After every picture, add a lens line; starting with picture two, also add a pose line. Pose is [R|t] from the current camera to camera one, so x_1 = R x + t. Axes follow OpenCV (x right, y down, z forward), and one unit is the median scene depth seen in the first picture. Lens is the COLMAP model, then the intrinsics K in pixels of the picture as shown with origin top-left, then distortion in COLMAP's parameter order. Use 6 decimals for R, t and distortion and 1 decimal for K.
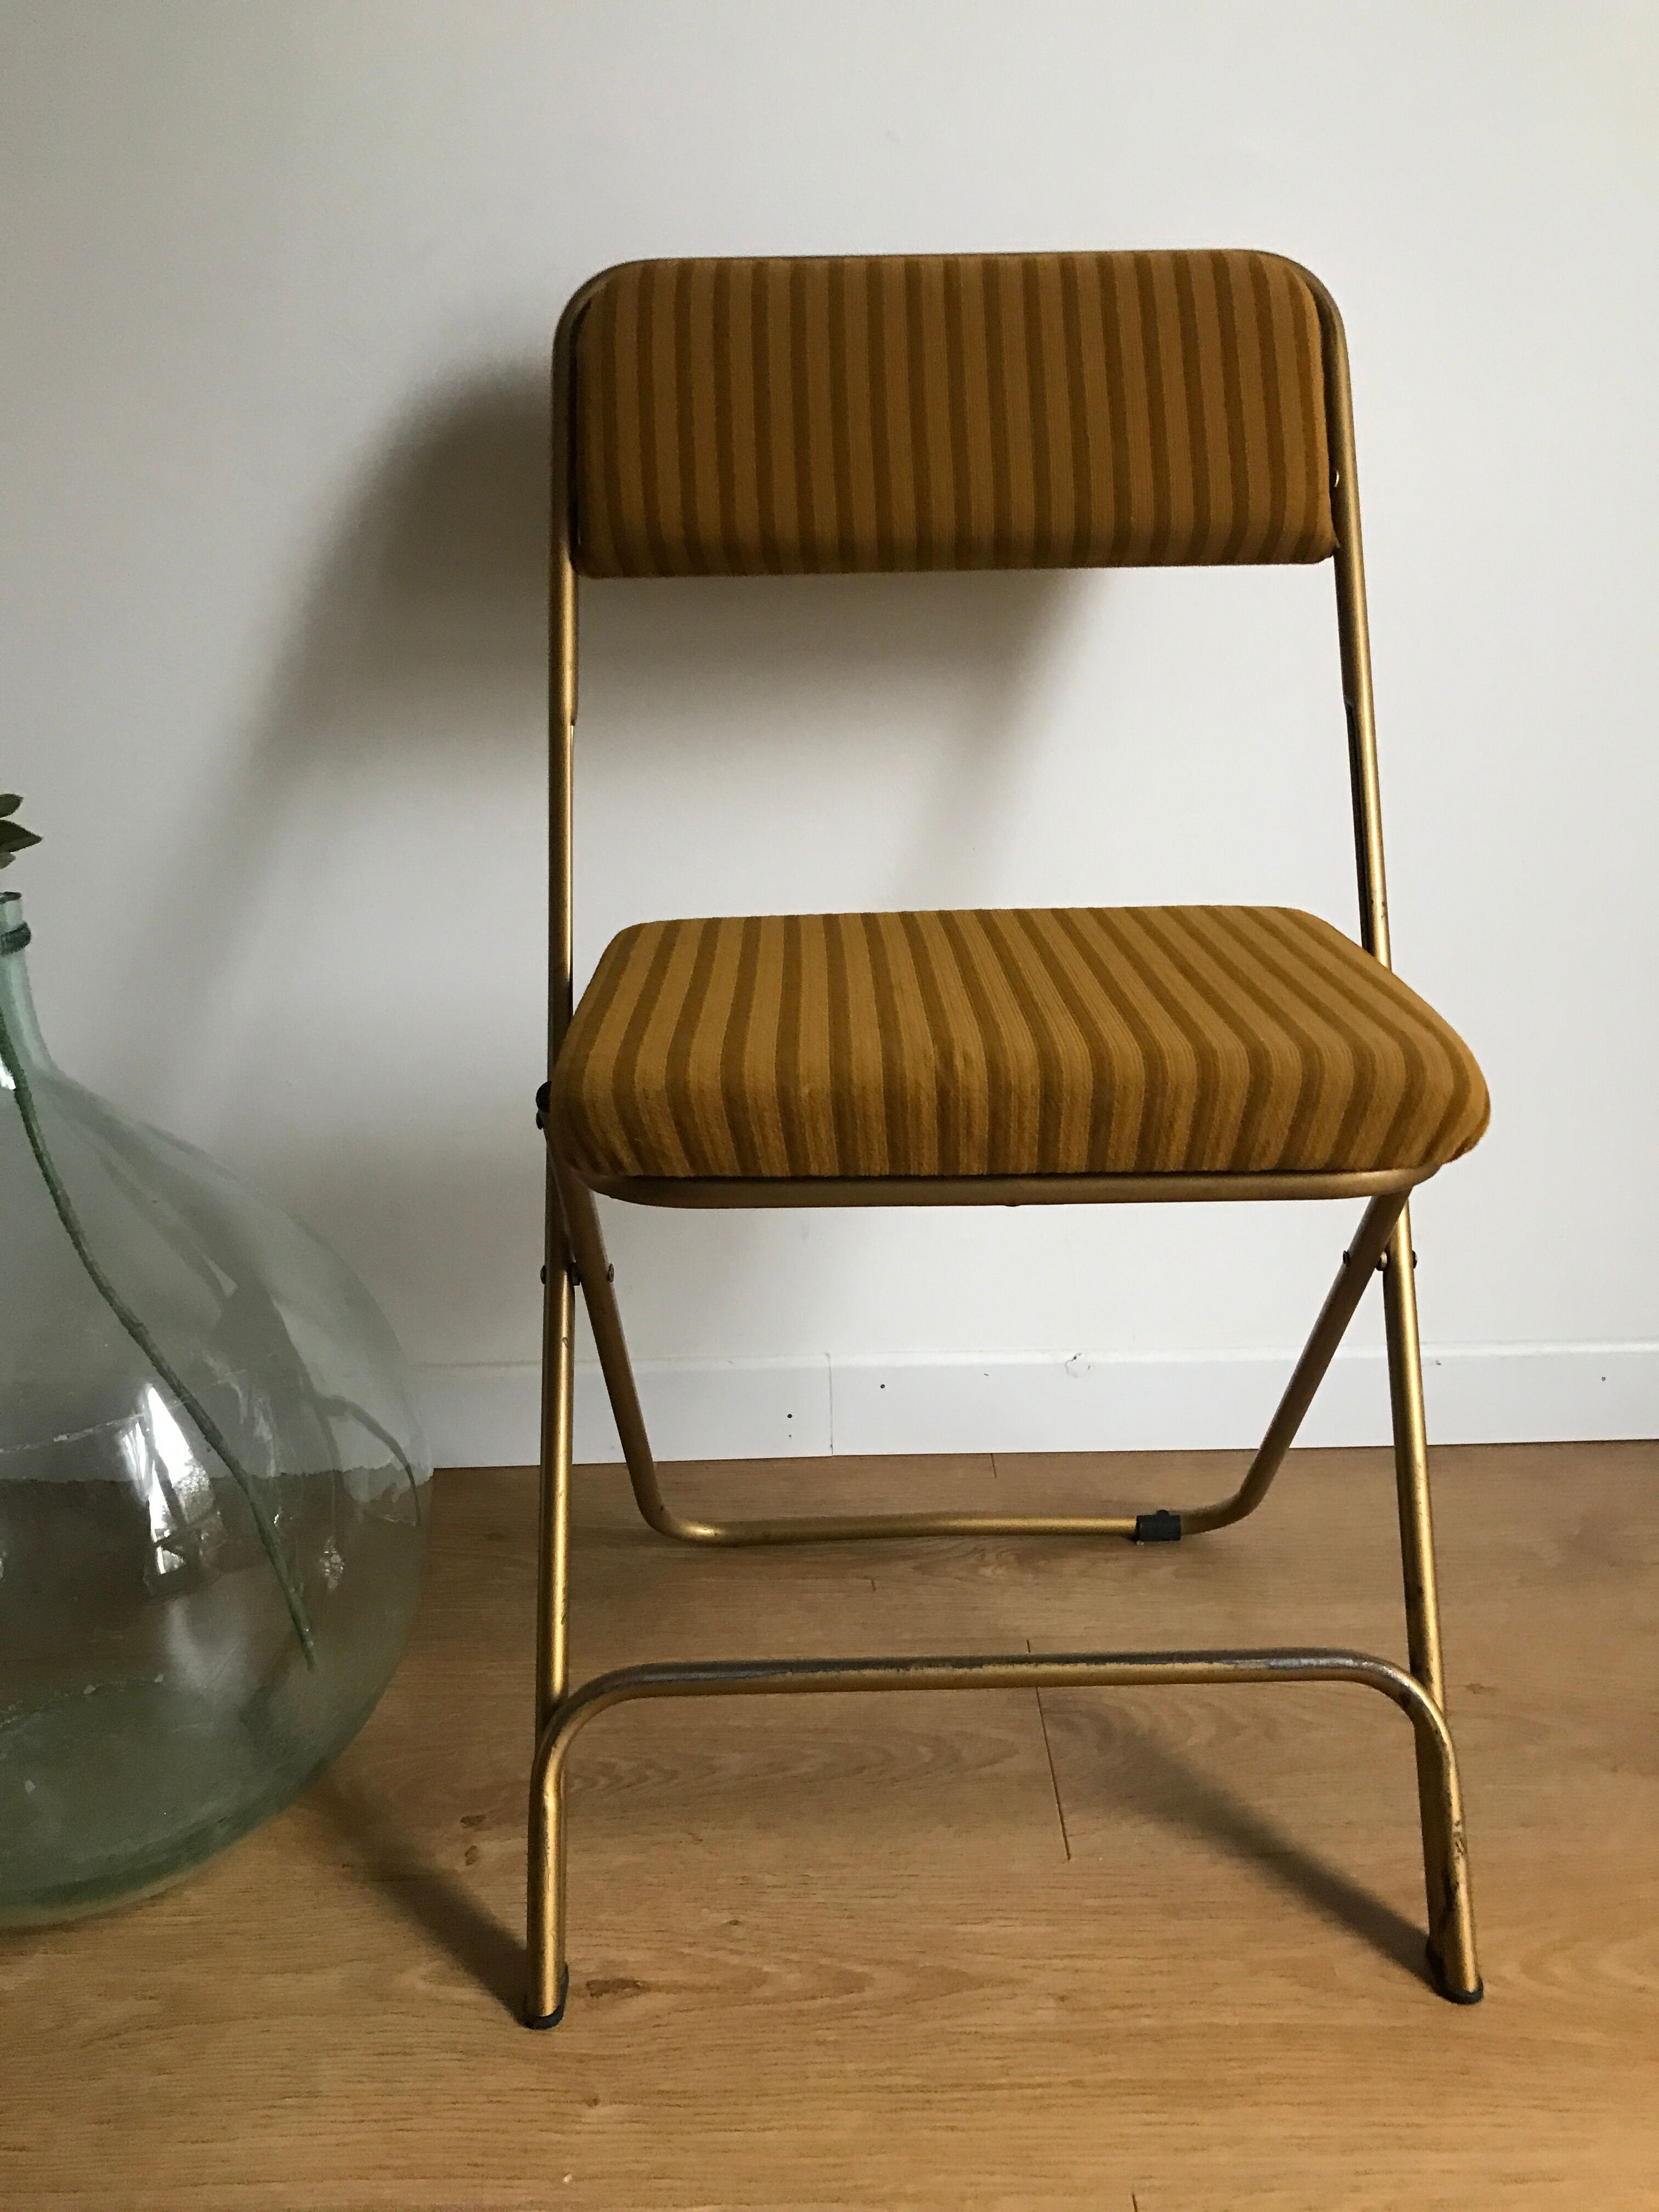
lens RADIAL K [[1810.7, 0, 831.7], [0, 1810.7, 1106.6], [0, 0, 1]] dist [0.005799, -0.000473]
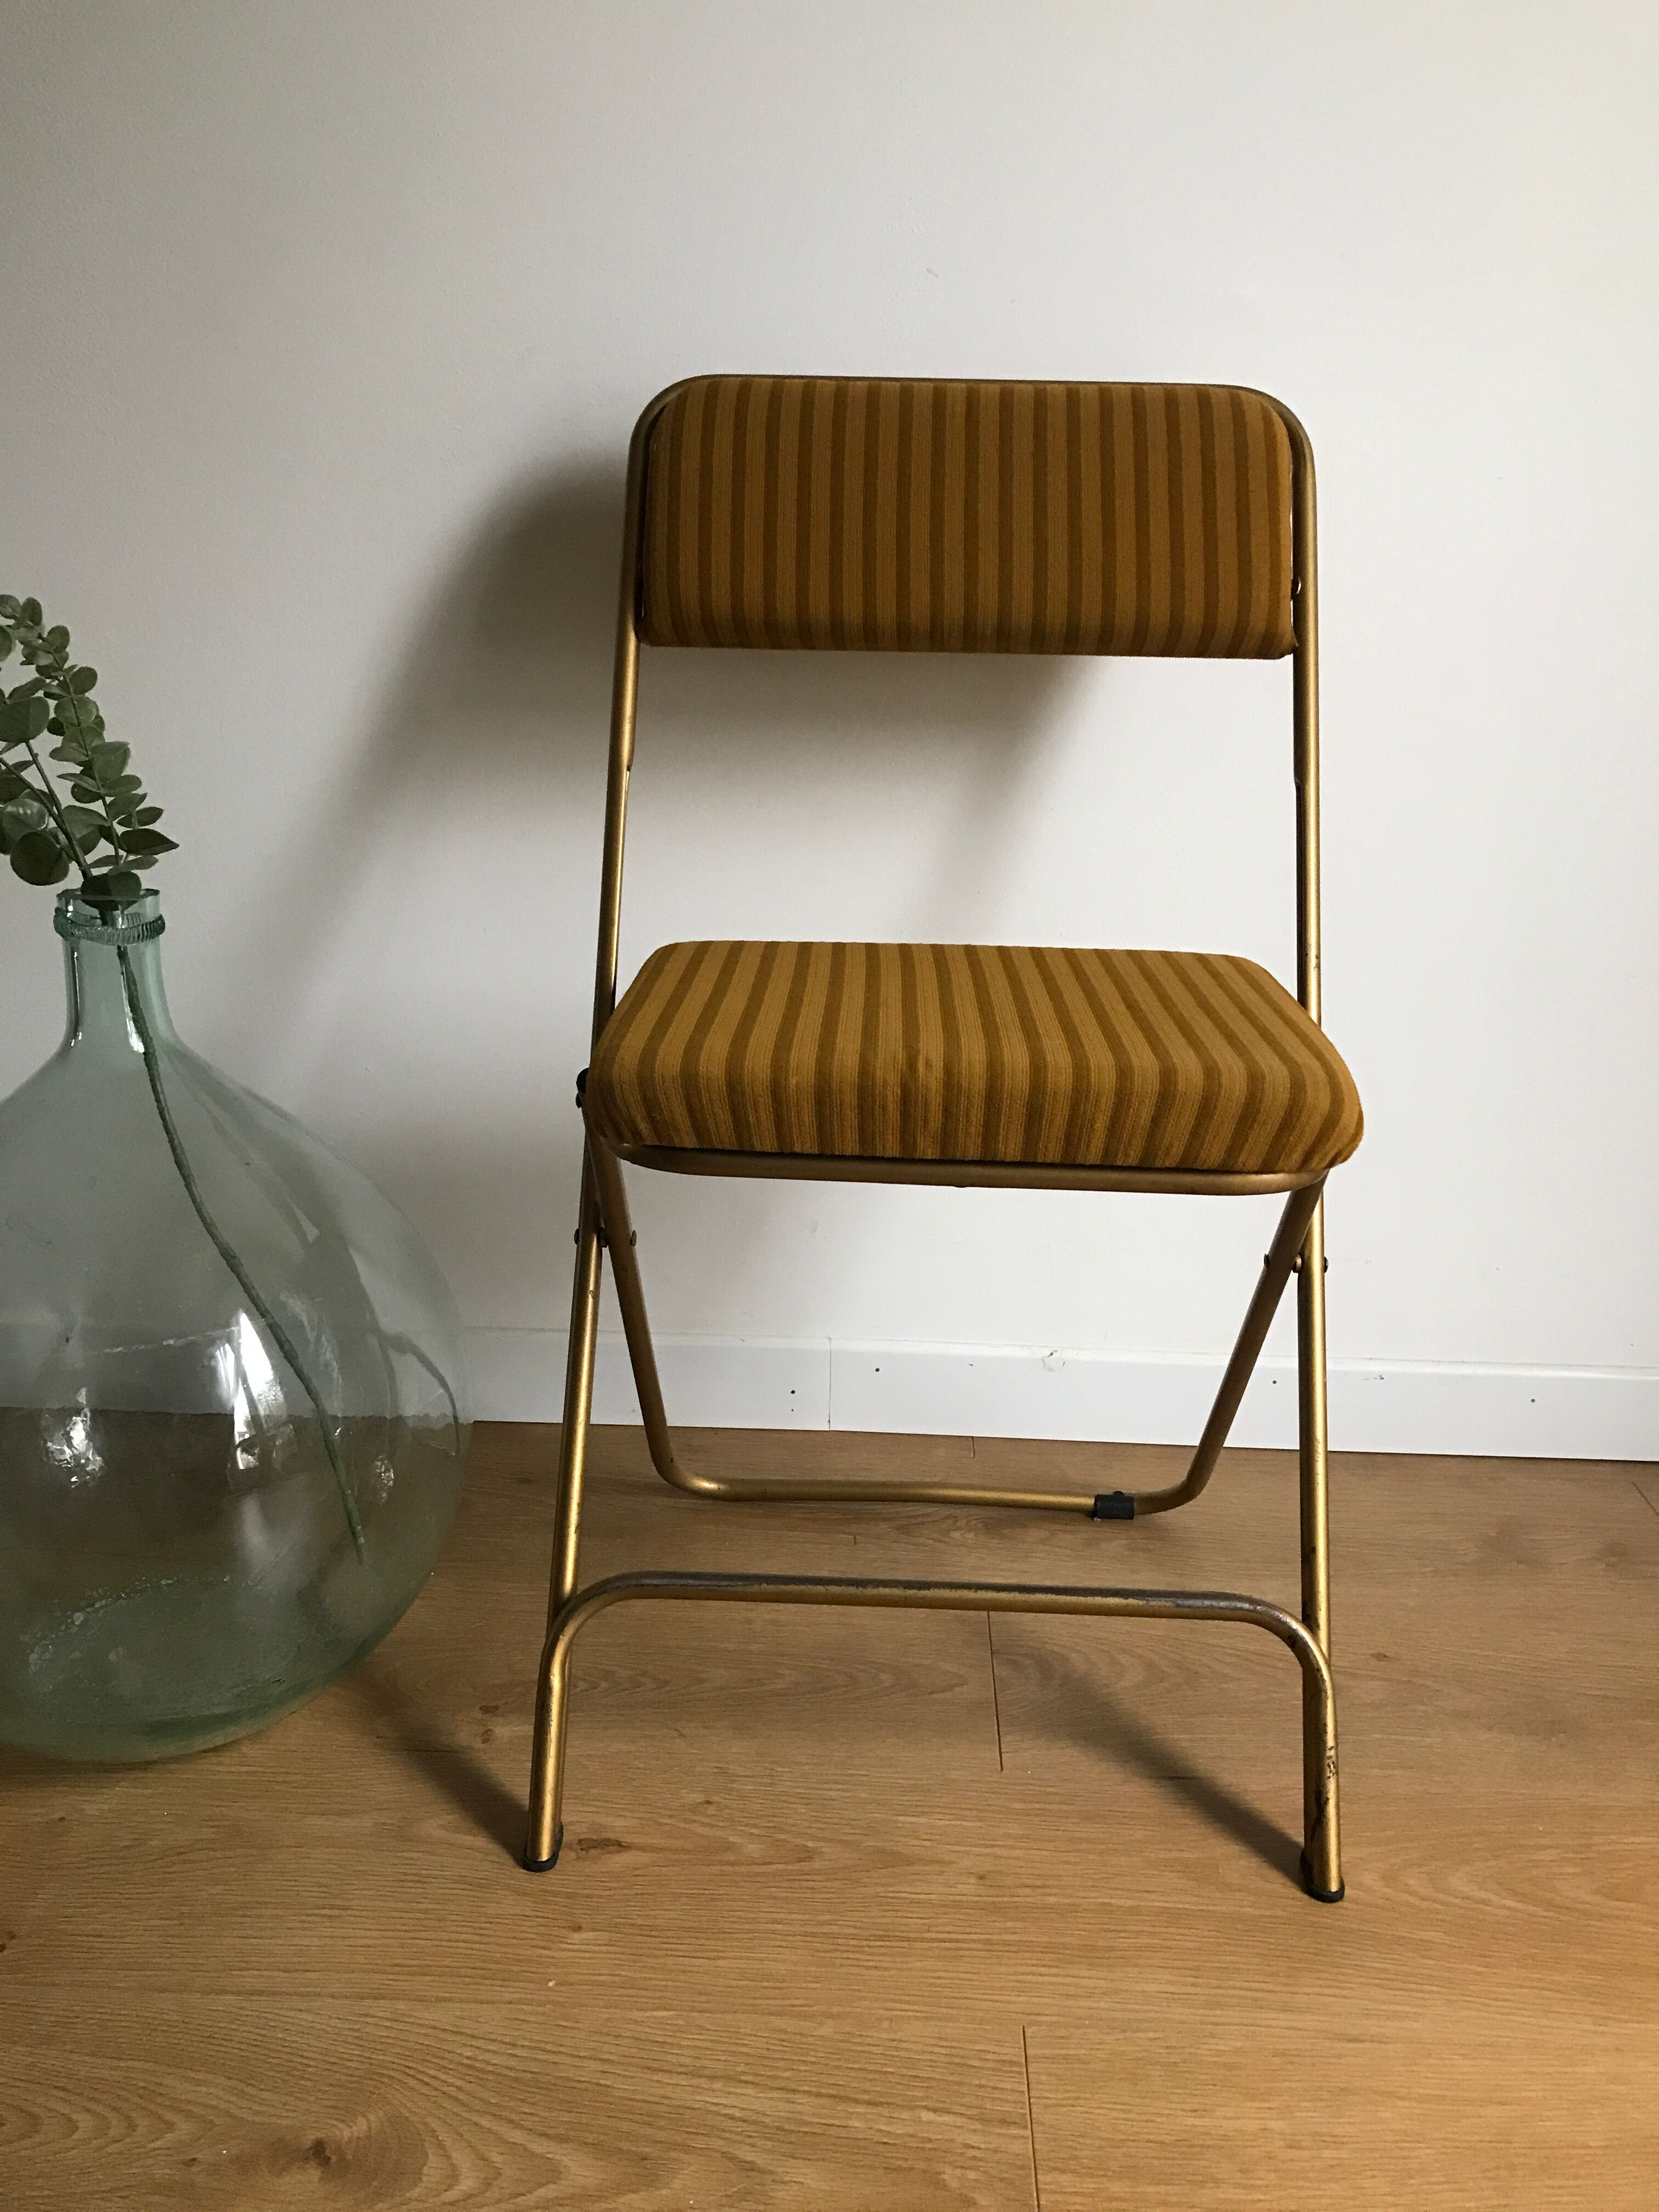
lens RADIAL K [[1810.7, 0, 831.7], [0, 1810.7, 1106.6], [0, 0, 1]] dist [0.005799, -0.000473]
pose [[0.998067, 0.052681, -0.032970, 0.041237], [-0.053348, 0.998382, -0.019674, 0.023940], [0.031880, 0.021395, 0.999263, -0.172543]]
